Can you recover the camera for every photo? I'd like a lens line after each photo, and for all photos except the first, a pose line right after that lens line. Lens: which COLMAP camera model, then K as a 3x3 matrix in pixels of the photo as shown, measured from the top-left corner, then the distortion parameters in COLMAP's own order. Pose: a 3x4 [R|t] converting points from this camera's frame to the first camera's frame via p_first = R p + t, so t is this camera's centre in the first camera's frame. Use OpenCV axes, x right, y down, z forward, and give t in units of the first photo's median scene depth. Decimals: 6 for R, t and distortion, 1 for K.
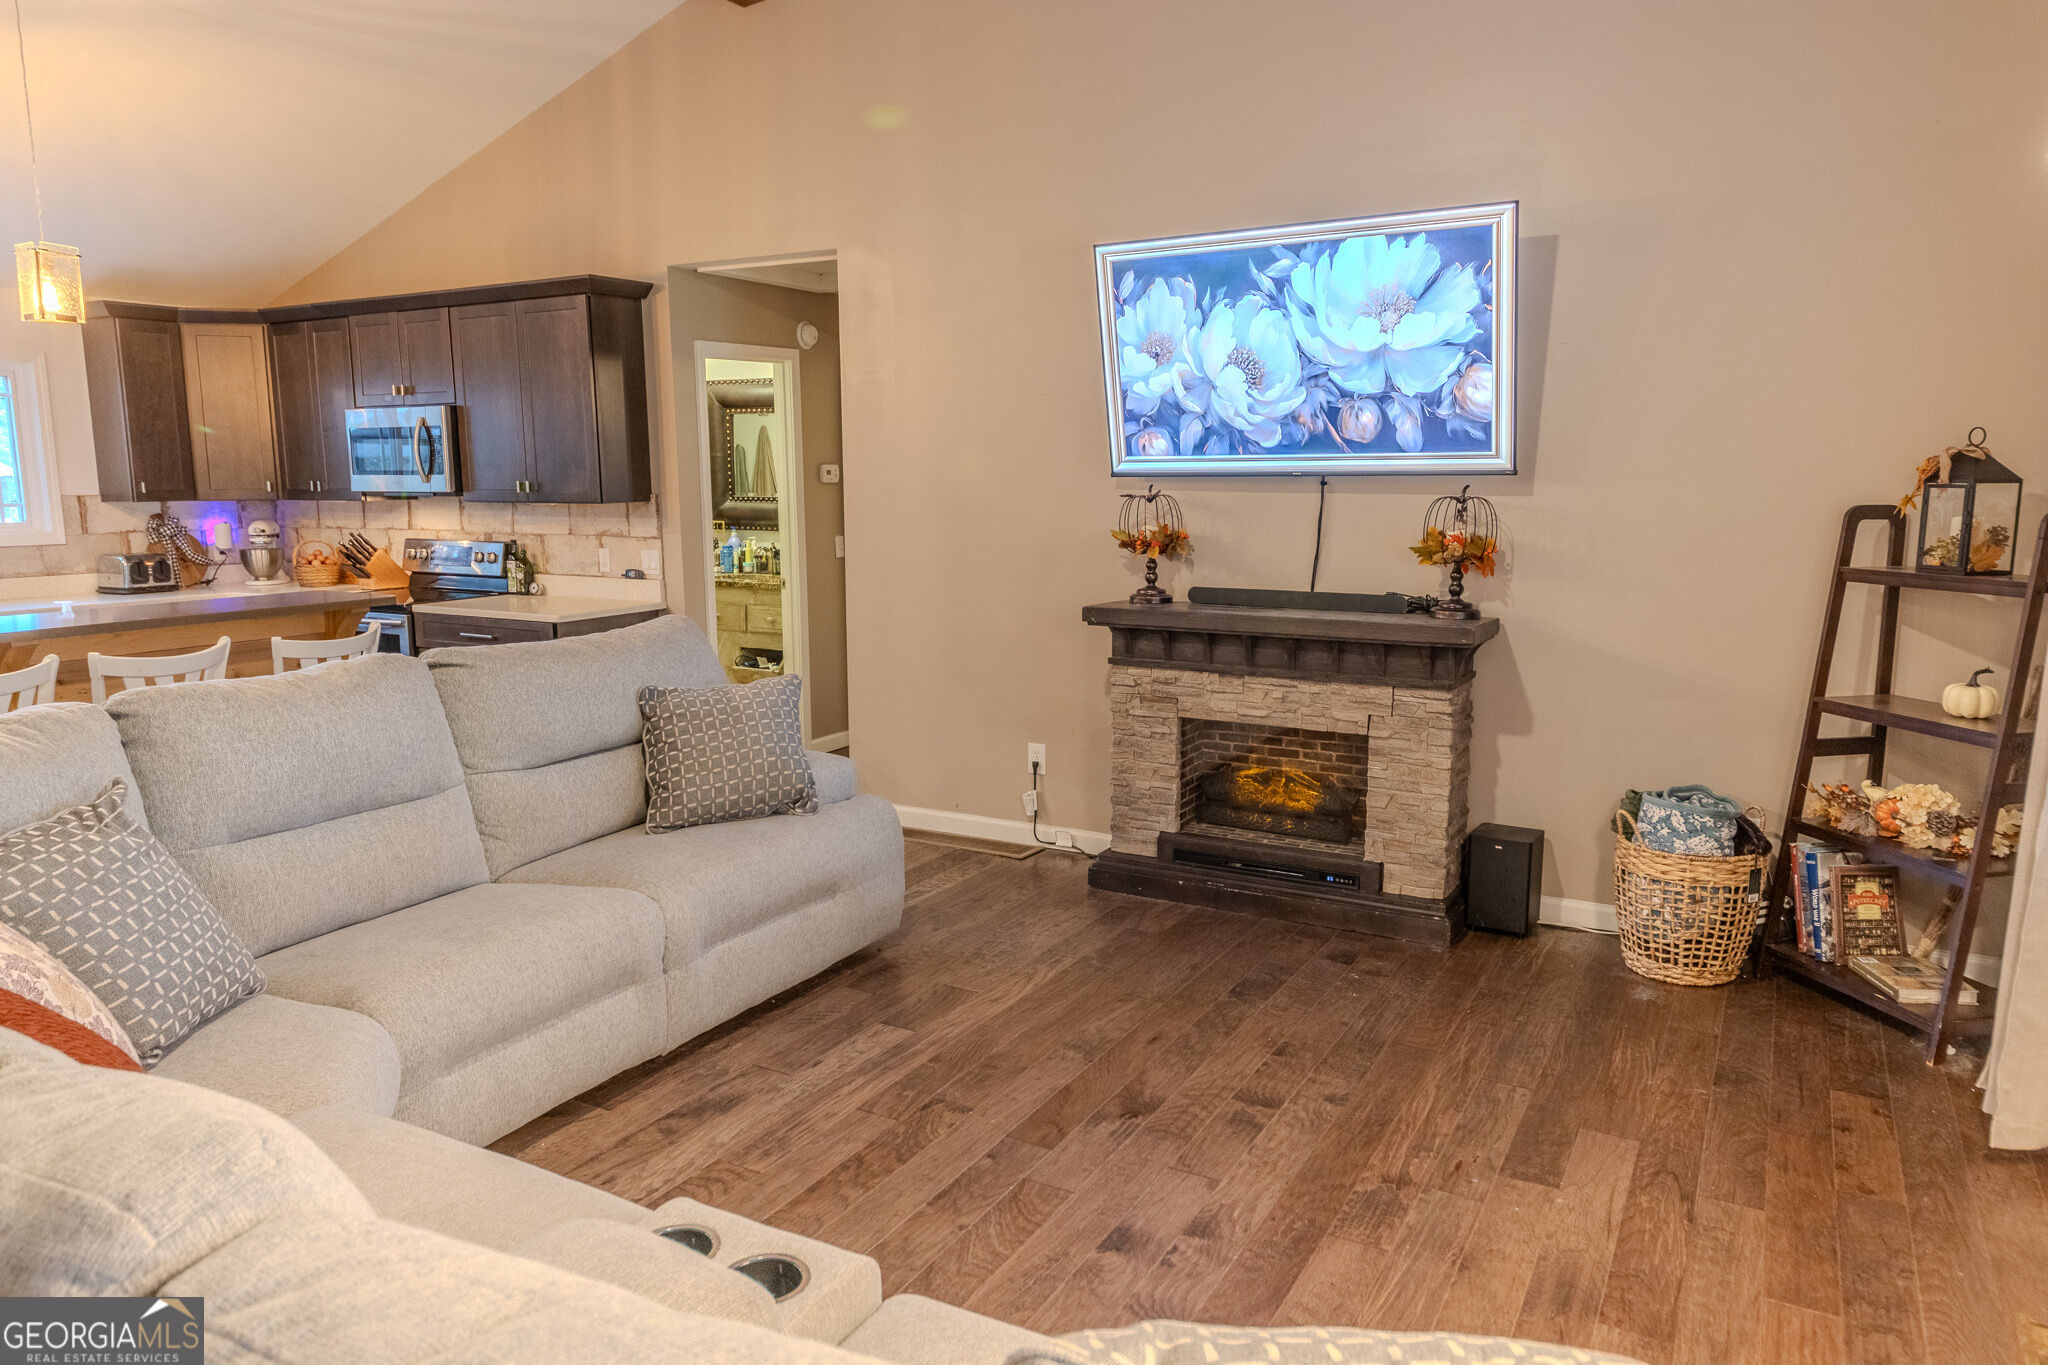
lens RADIAL K [[1340.0, 0, 1013.2], [0, 1340.0, 676.6], [0, 0, 1]] dist [0.011667, -0.013835]
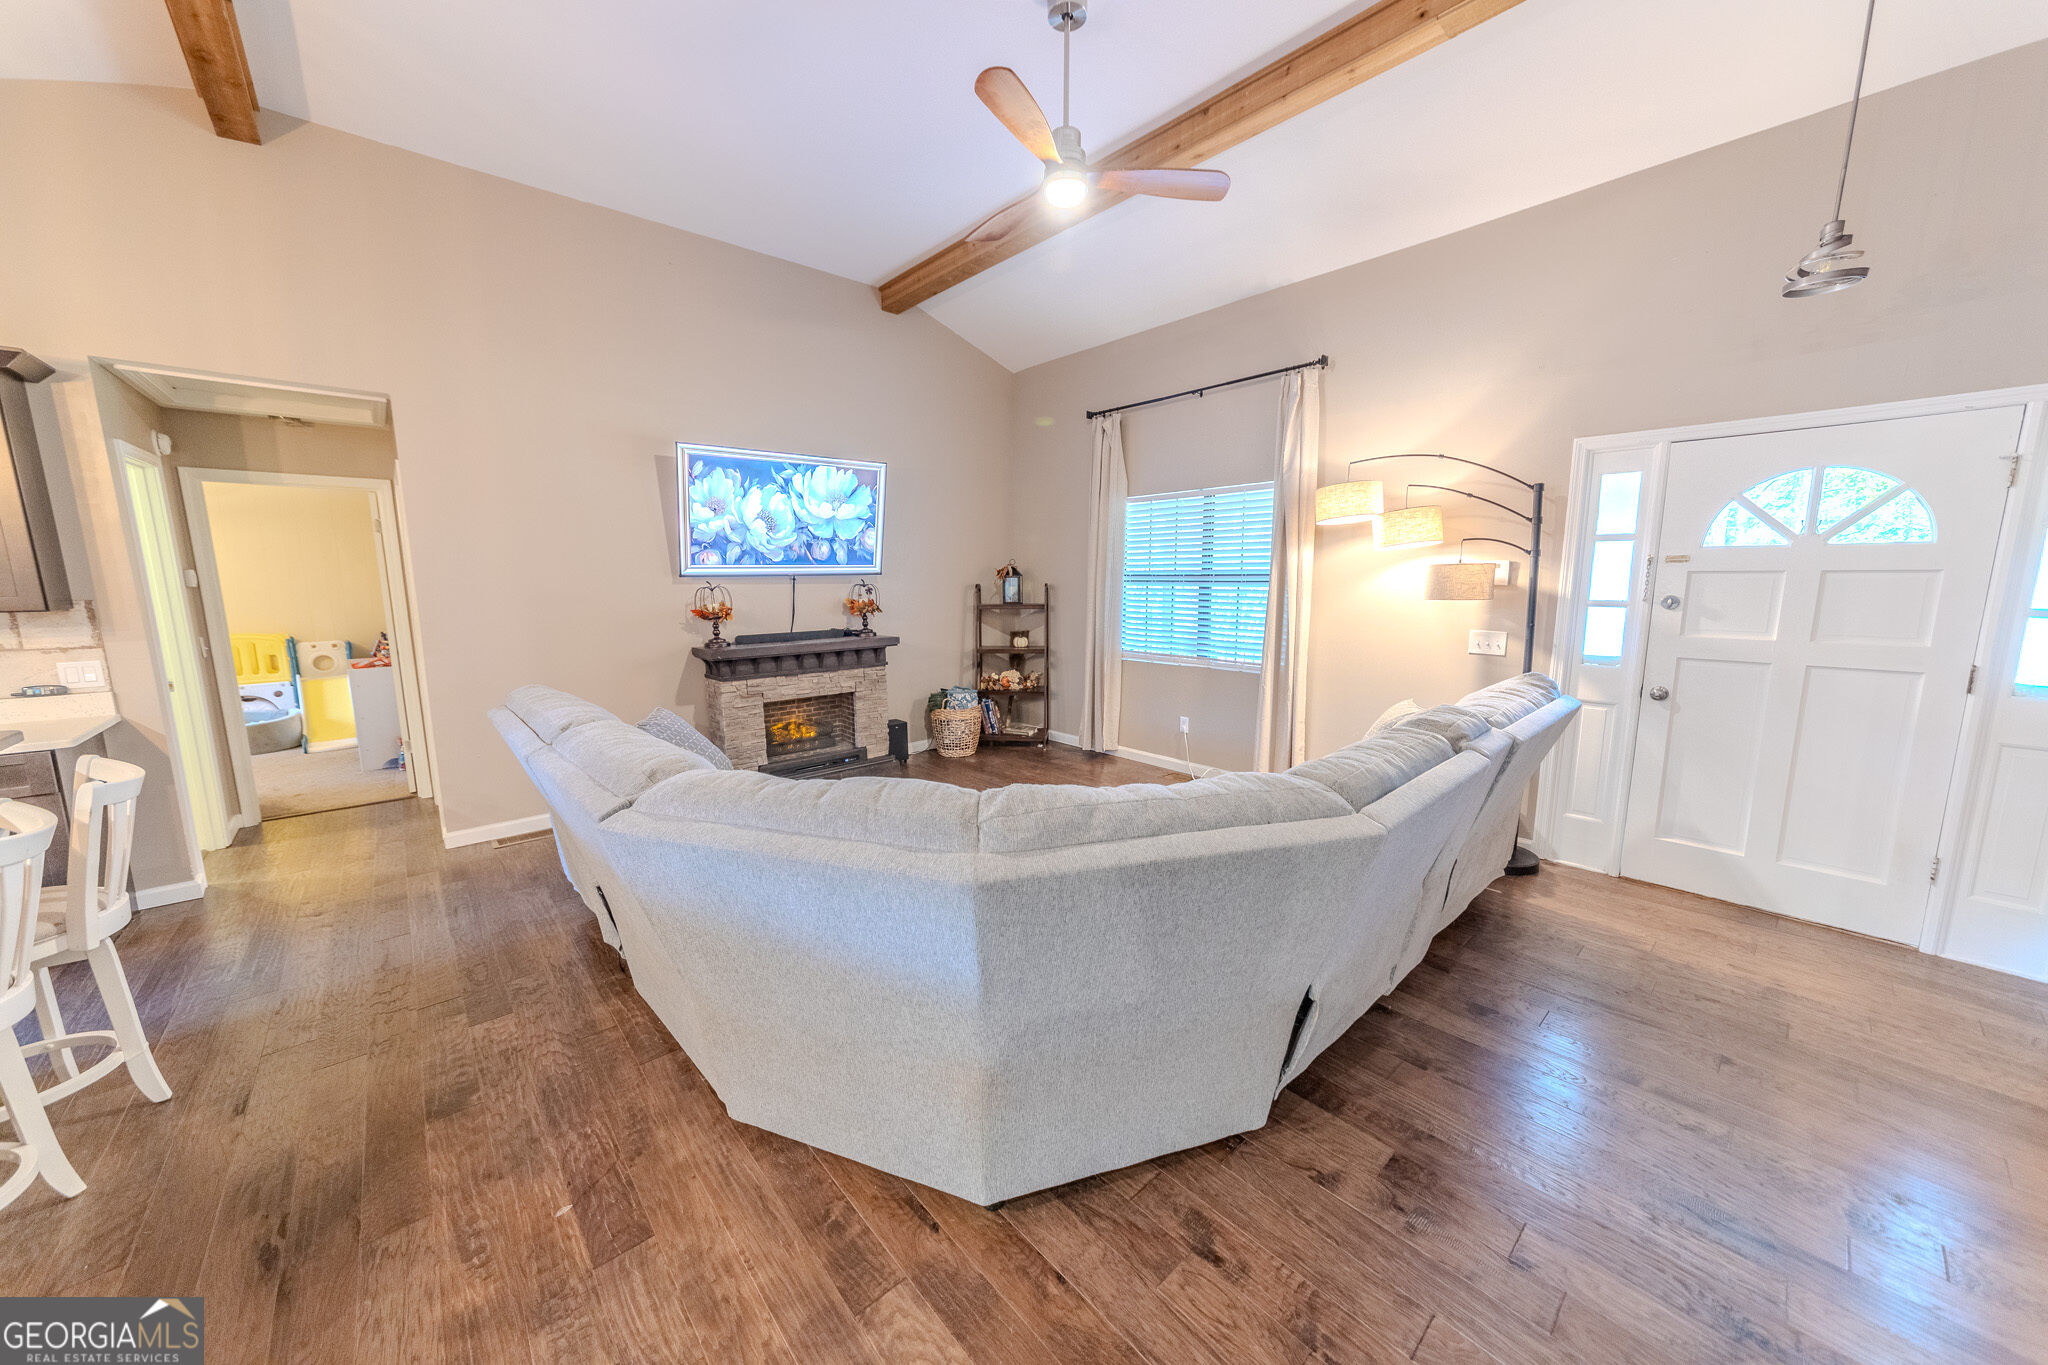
lens RADIAL K [[710.1, 0, 1035.0], [0, 710.1, 681.9], [0, 0, 1]] dist [-0.006983, 0.001064]
pose [[0.310400, -0.142679, 0.939838, -0.742346], [0.148093, 0.983859, 0.100452, -0.045587], [-0.939000, 0.108003, 0.326519, 0.328115]]
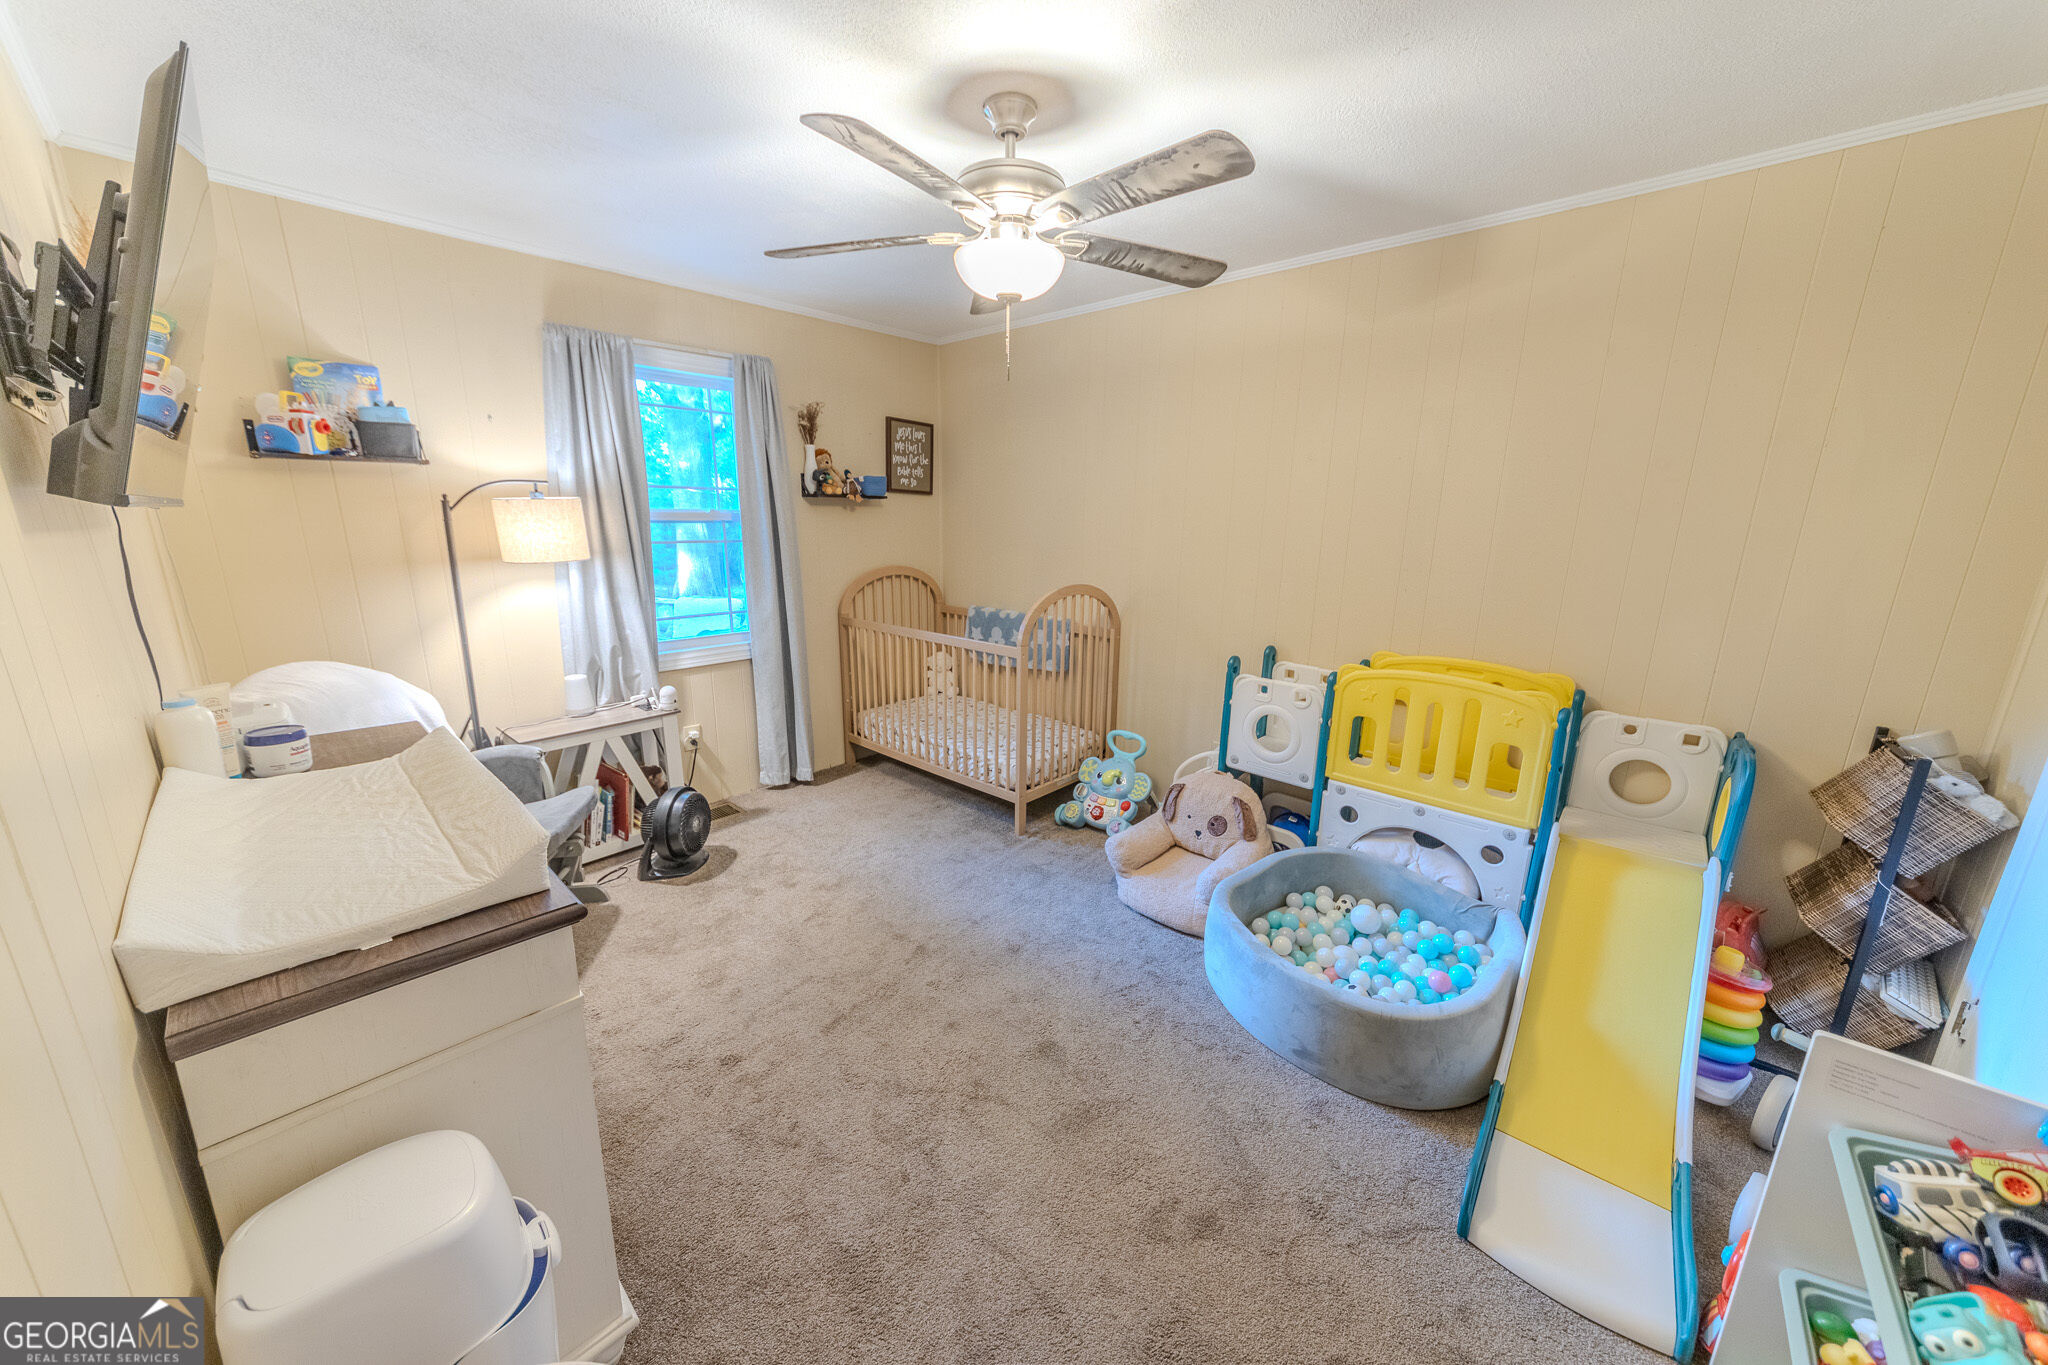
lens RADIAL K [[710.1, 0, 1019.3], [0, 710.1, 690.8], [0, 0, 1]] dist [-0.006983, 0.001064]
pose [[0.975050, 0.063578, -0.212685, -0.117710], [-0.044561, 0.994664, 0.093045, -0.244720], [0.217466, -0.081246, 0.972681, 1.660170]]
